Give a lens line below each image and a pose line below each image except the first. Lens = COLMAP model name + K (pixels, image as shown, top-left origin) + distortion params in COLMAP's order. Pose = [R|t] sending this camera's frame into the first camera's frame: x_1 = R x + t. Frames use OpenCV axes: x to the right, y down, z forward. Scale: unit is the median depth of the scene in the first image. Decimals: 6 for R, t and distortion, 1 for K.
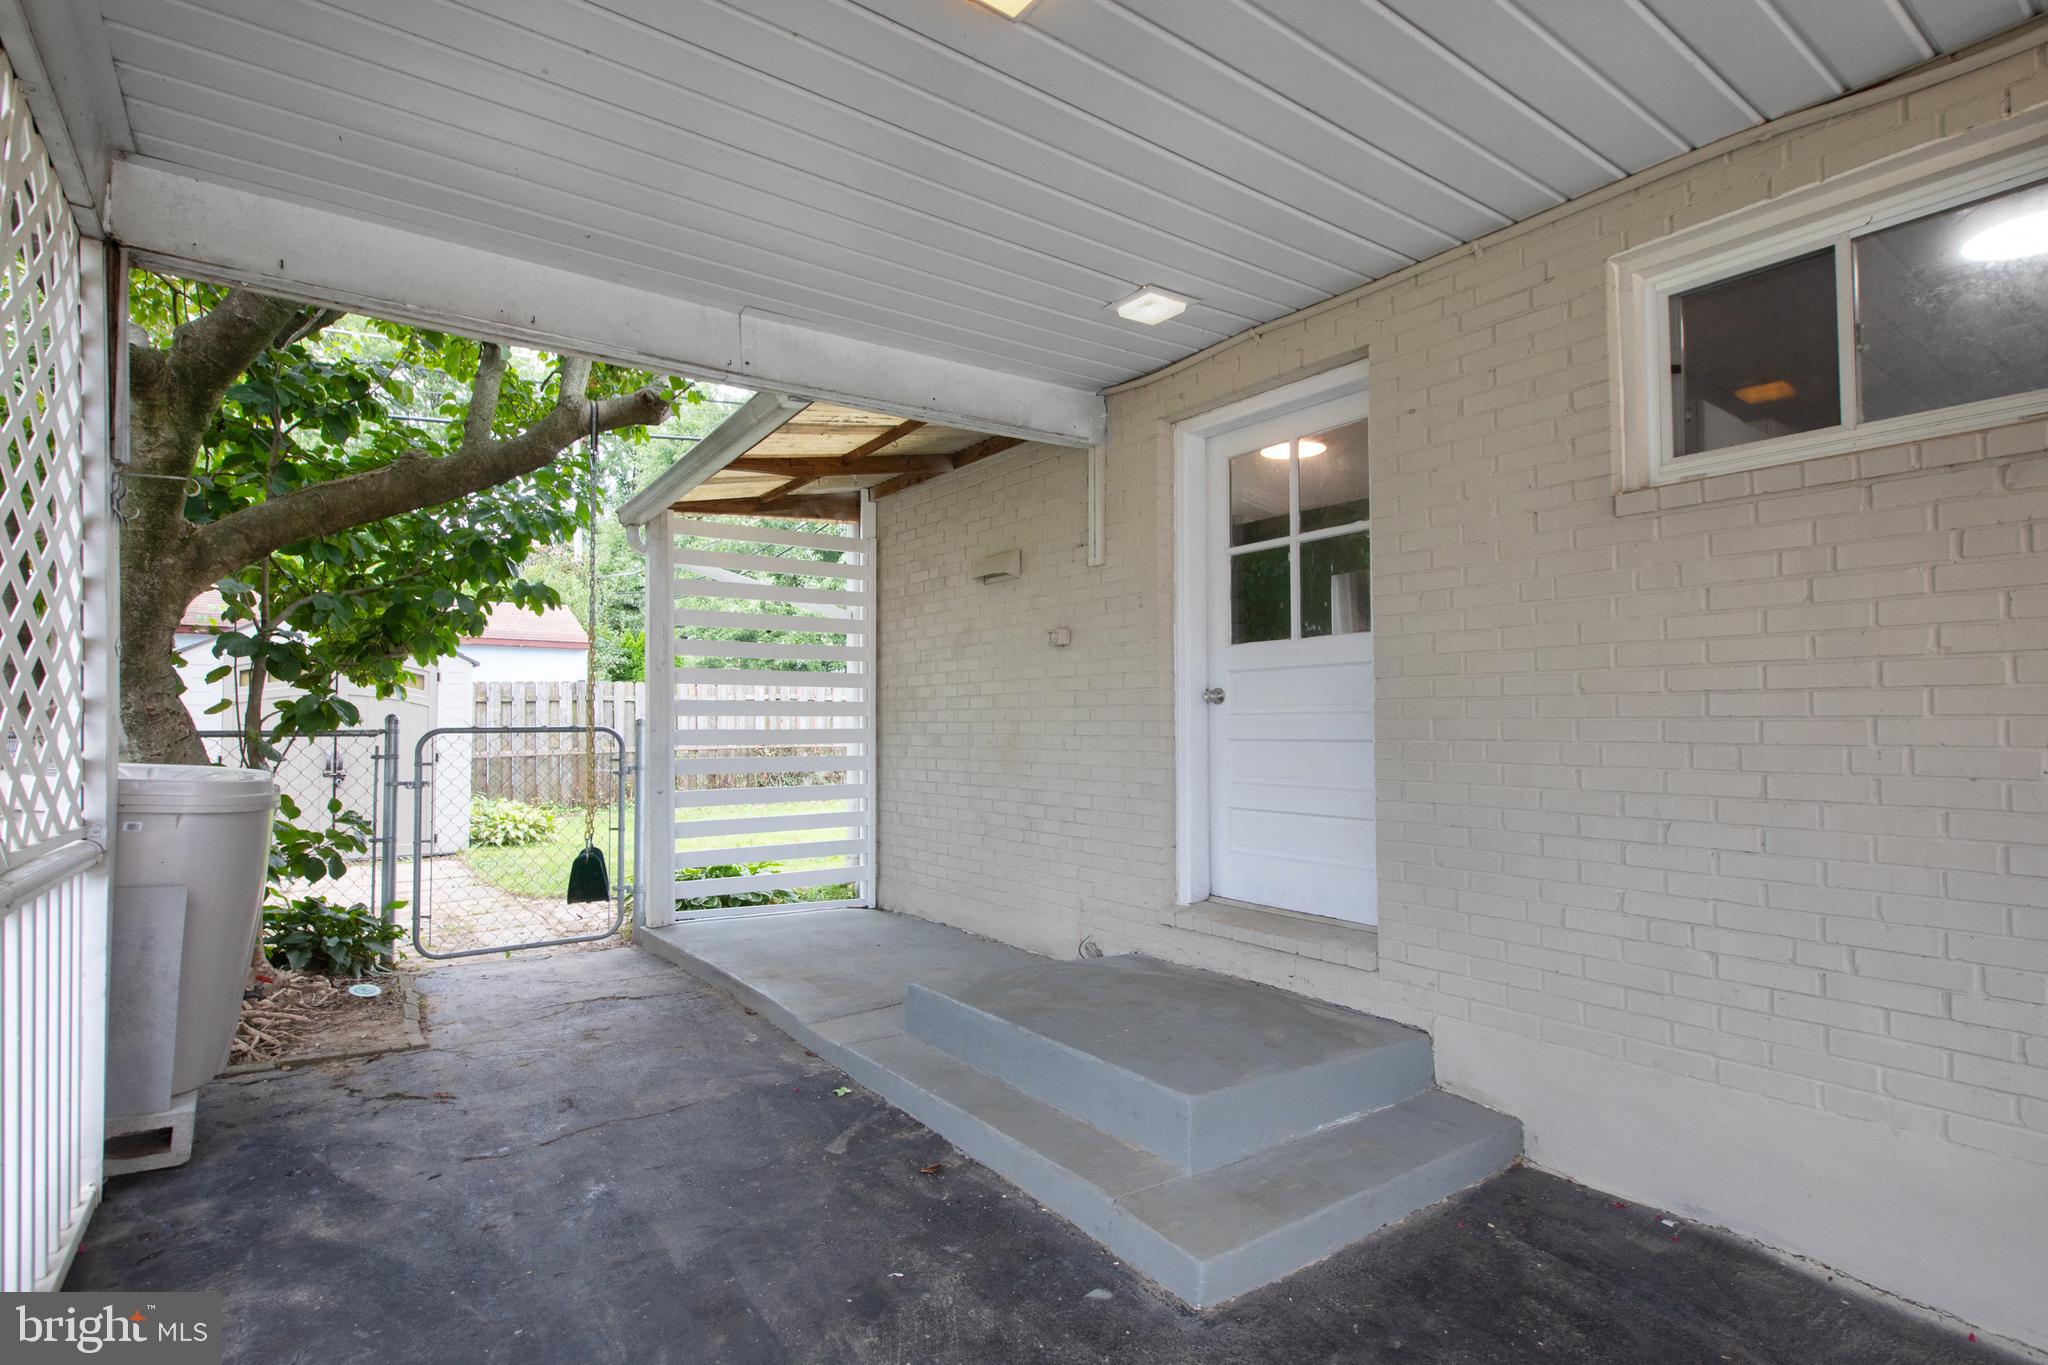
lens RADIAL K [[954.2, 0, 1015.0], [0, 954.2, 700.0], [0, 0, 1]] dist [0.003246, 0.000818]
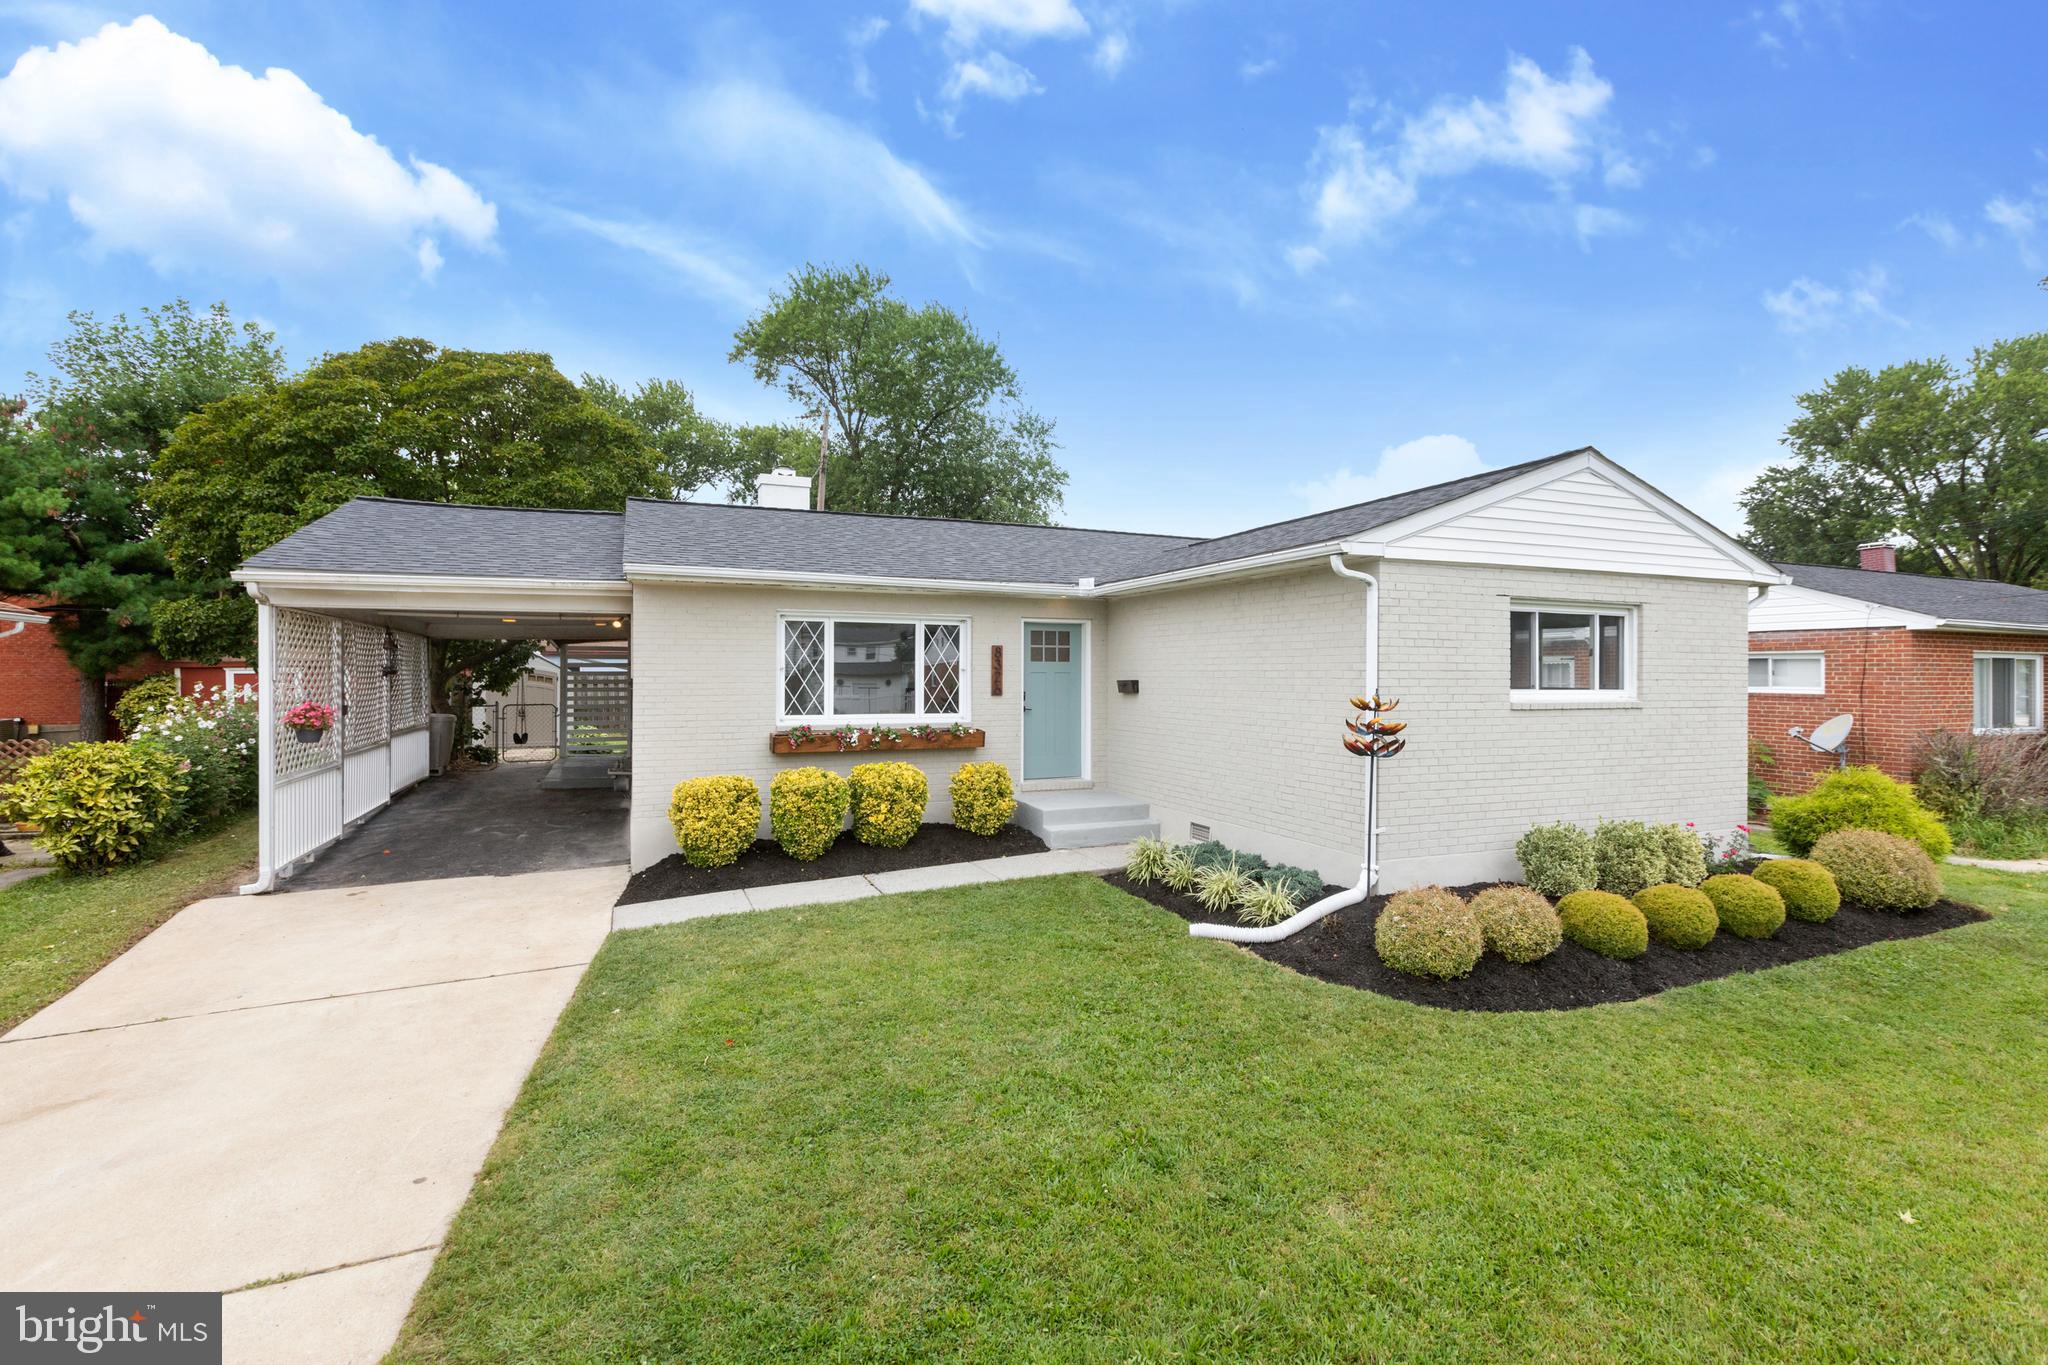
lens RADIAL K [[939.9, 0, 1035.3], [0, 939.9, 672.1], [0, 0, 1]] dist [0.002789, 0.005650]
pose [[0.969625, 0.001171, -0.244592, 2.687516], [0.006640, 0.999494, 0.031108, -0.230483], [0.244505, -0.031787, 0.969127, -2.441952]]
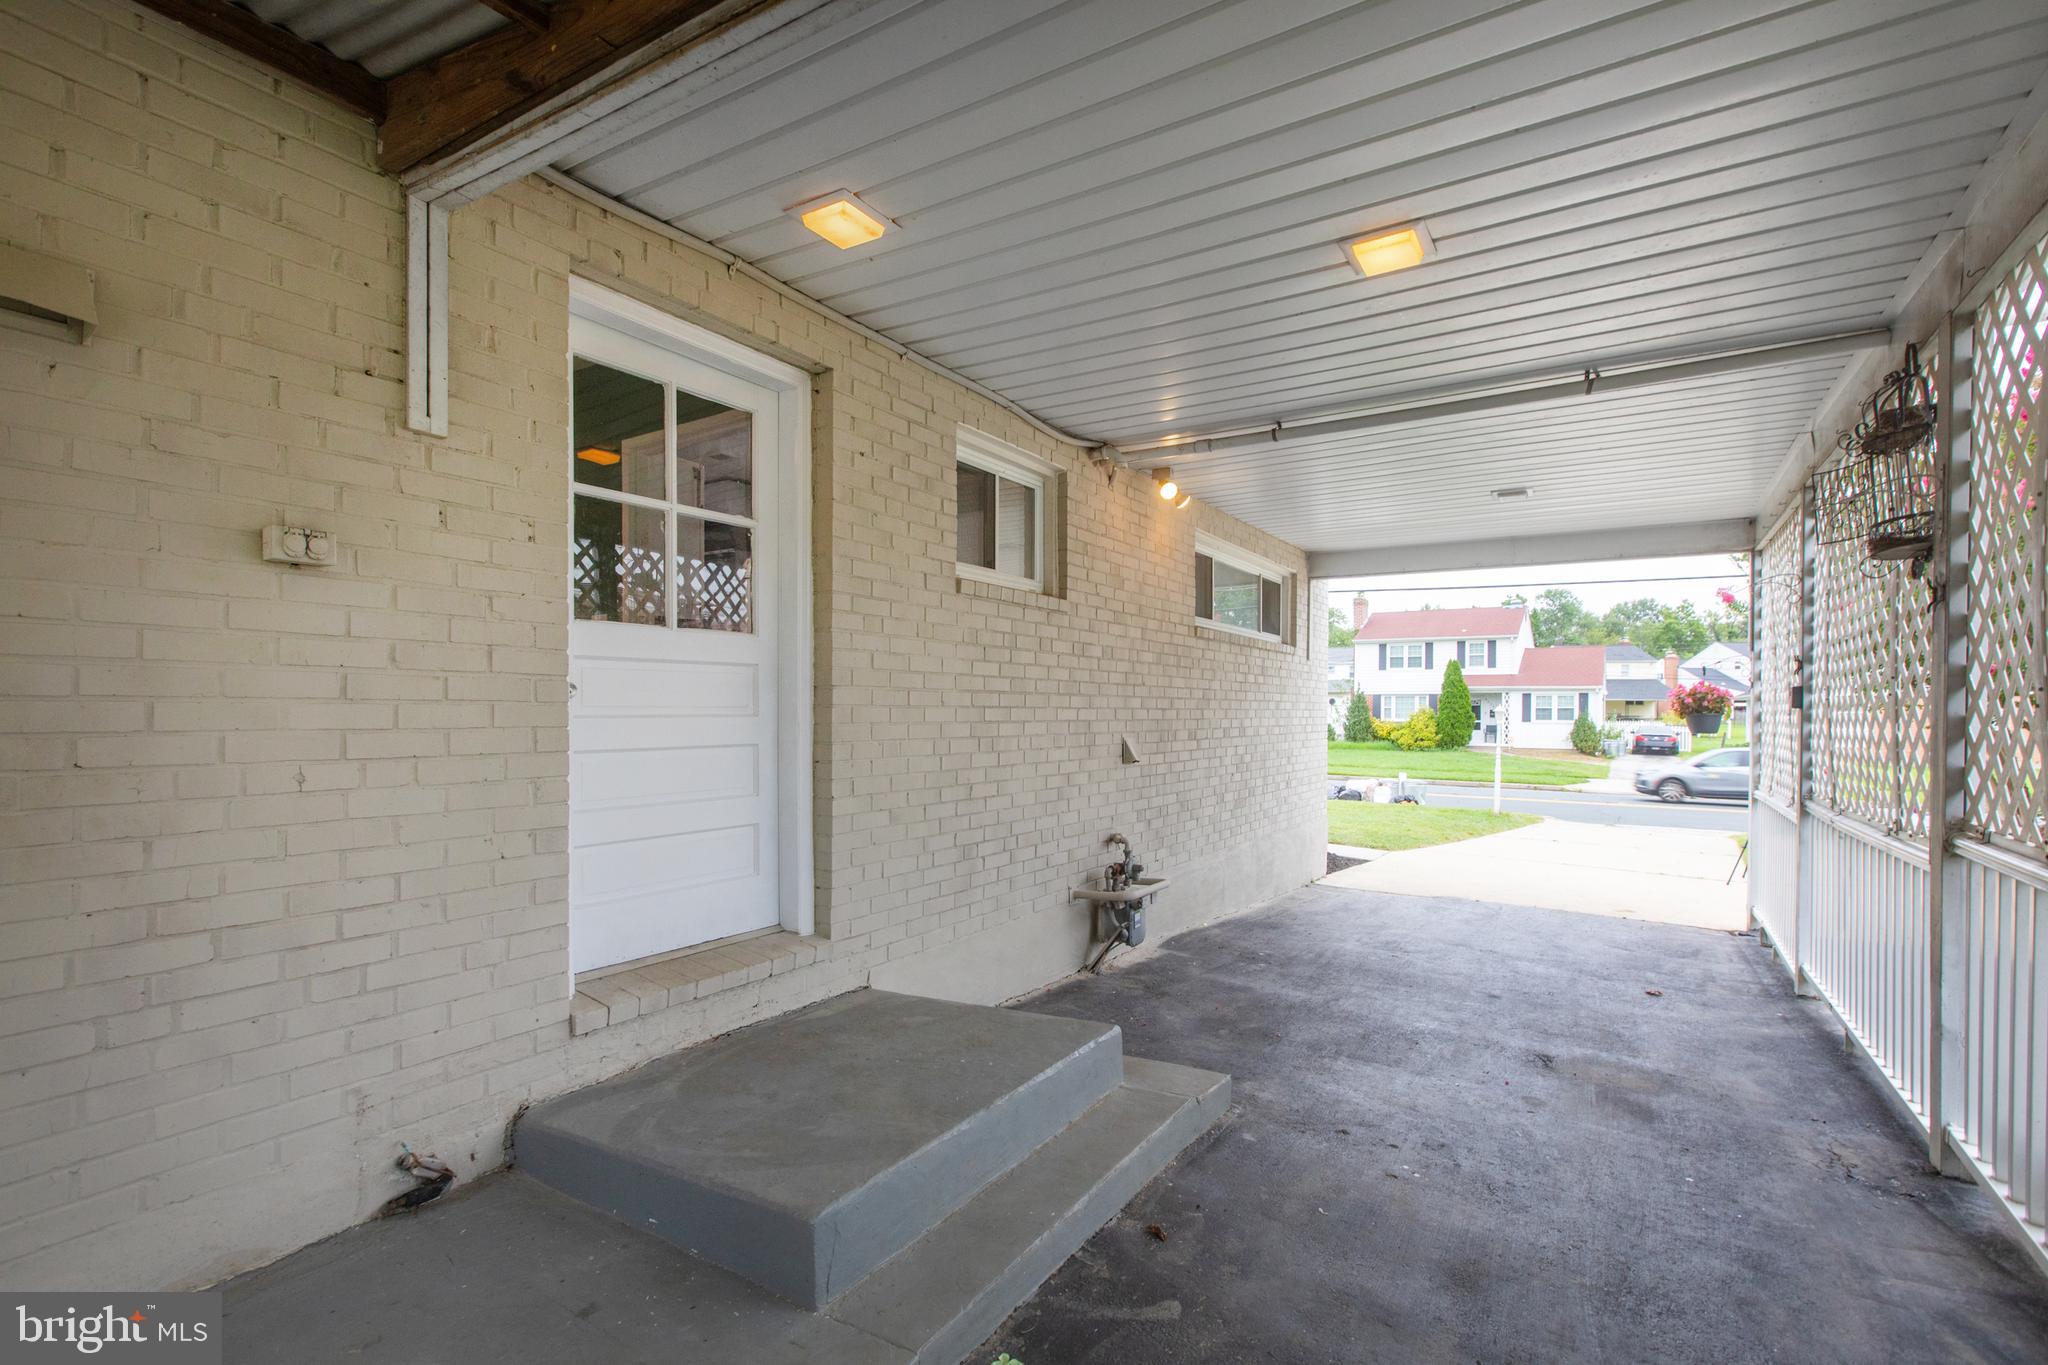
lens RADIAL K [[939.9, 0, 1082.5], [0, 939.9, 720.5], [0, 0, 1]] dist [0.002789, 0.005650]
pose [[-0.380884, -0.012477, 0.924539, -0.776892], [-0.031105, 0.999516, 0.000675, 0.007642], [-0.924099, -0.028501, -0.381088, 1.254583]]
